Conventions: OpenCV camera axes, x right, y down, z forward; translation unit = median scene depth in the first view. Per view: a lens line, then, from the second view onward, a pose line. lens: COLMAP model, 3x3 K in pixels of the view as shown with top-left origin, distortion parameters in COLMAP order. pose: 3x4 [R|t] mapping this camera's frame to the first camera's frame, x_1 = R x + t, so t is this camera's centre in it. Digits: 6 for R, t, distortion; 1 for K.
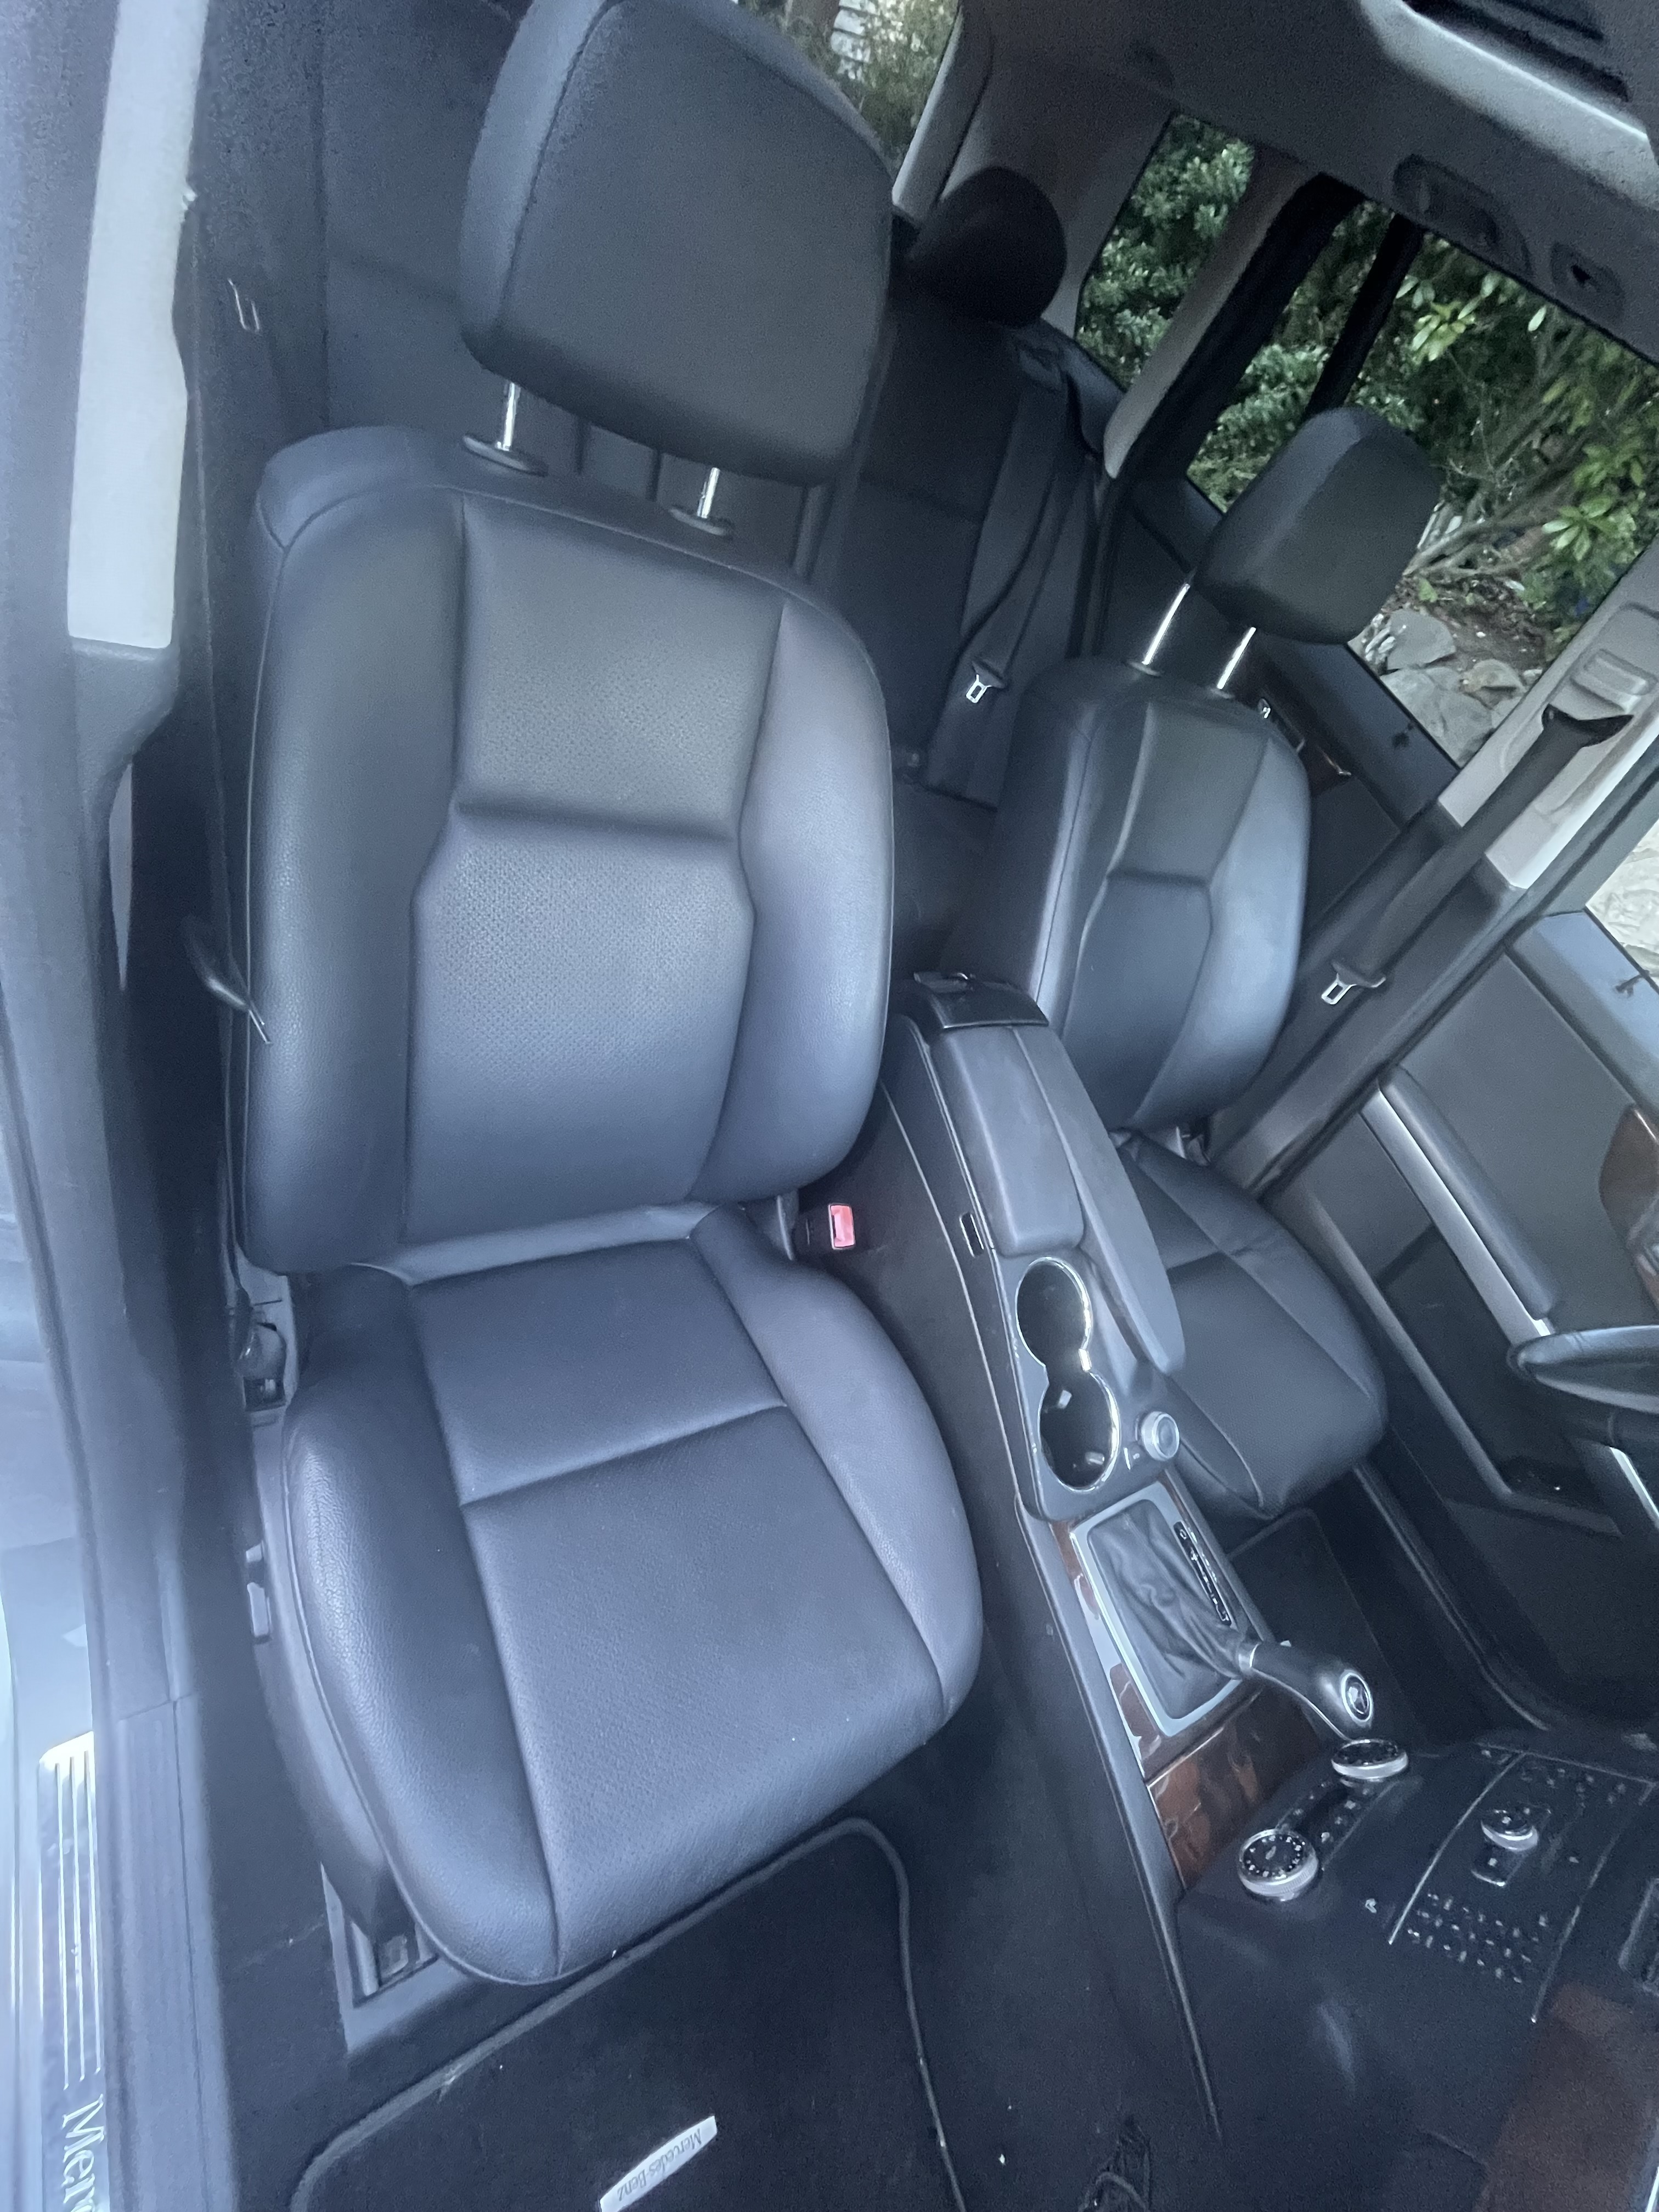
lens RADIAL K [[893.2, 0, 833.6], [0, 893.2, 1109.3], [0, 0, 1]] dist [-0.002921, -0.000136]
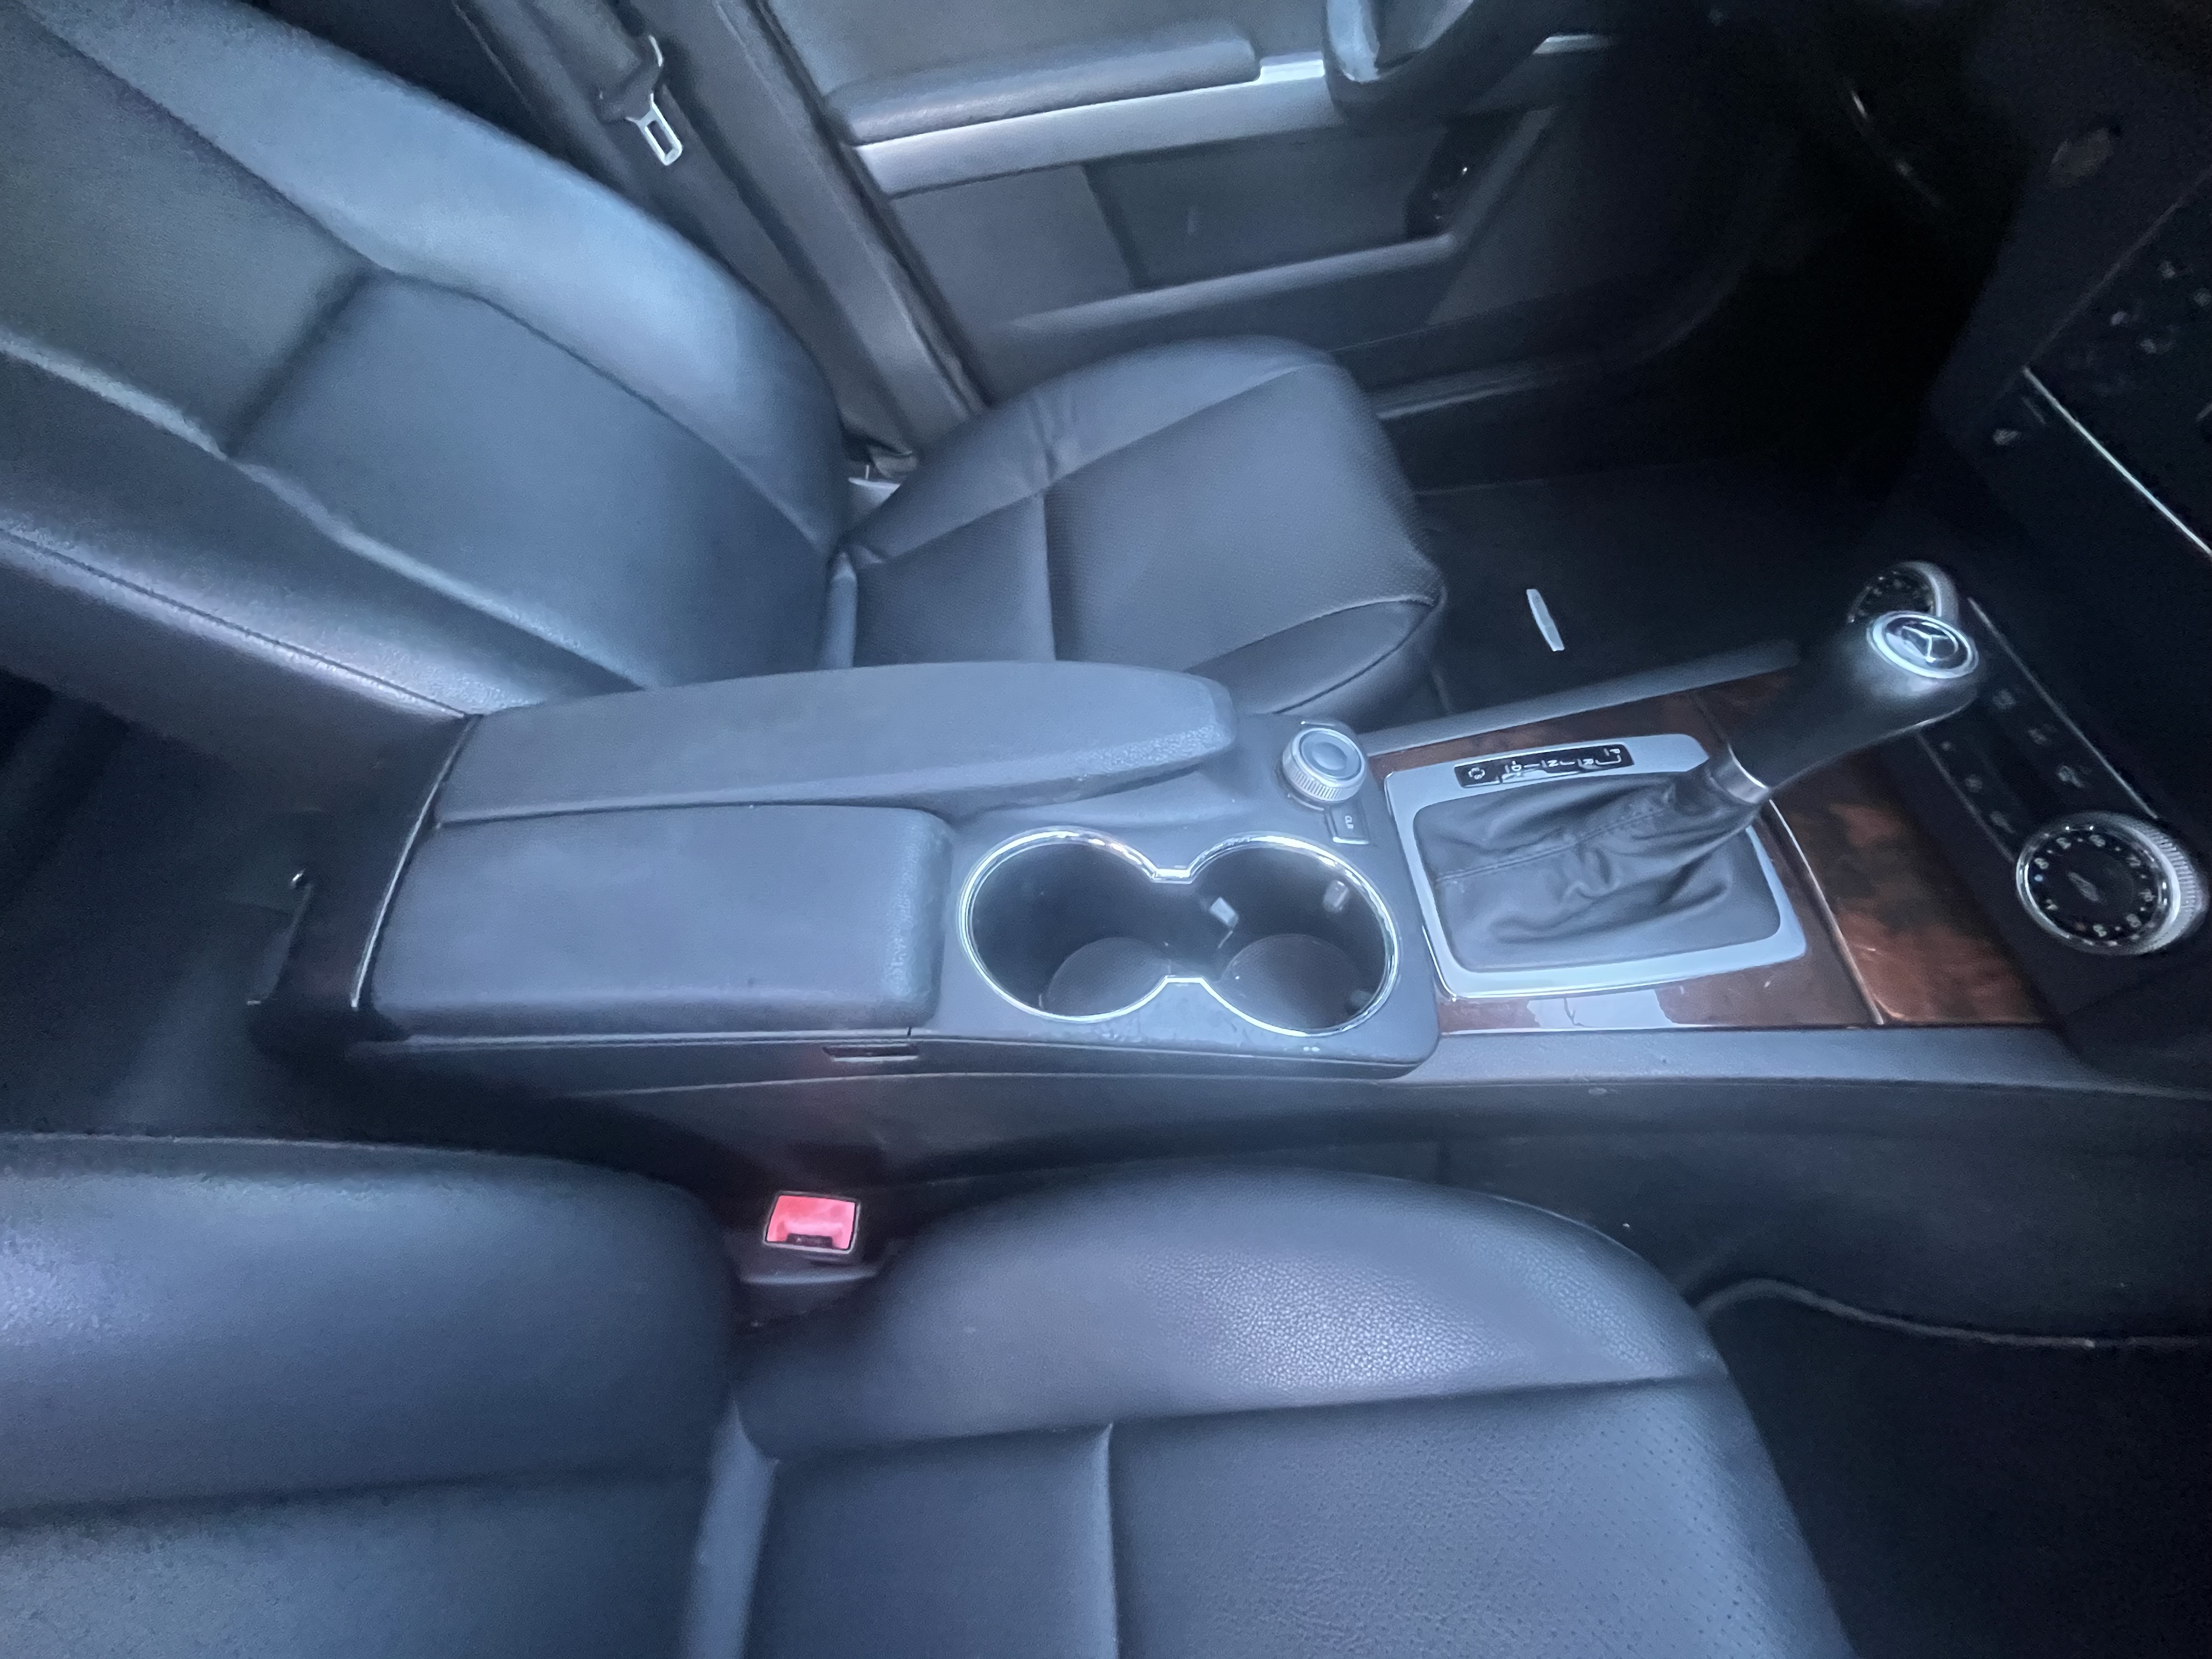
lens RADIAL K [[893.2, 0, 1099.2], [0, 893.2, 827.0], [0, 0, 1]] dist [-0.002921, -0.000136]
pose [[0.245101, -0.969217, 0.023332, 0.203693], [0.918815, 0.239900, 0.313413, 0.053167], [-0.309362, -0.055380, 0.949330, 0.373092]]
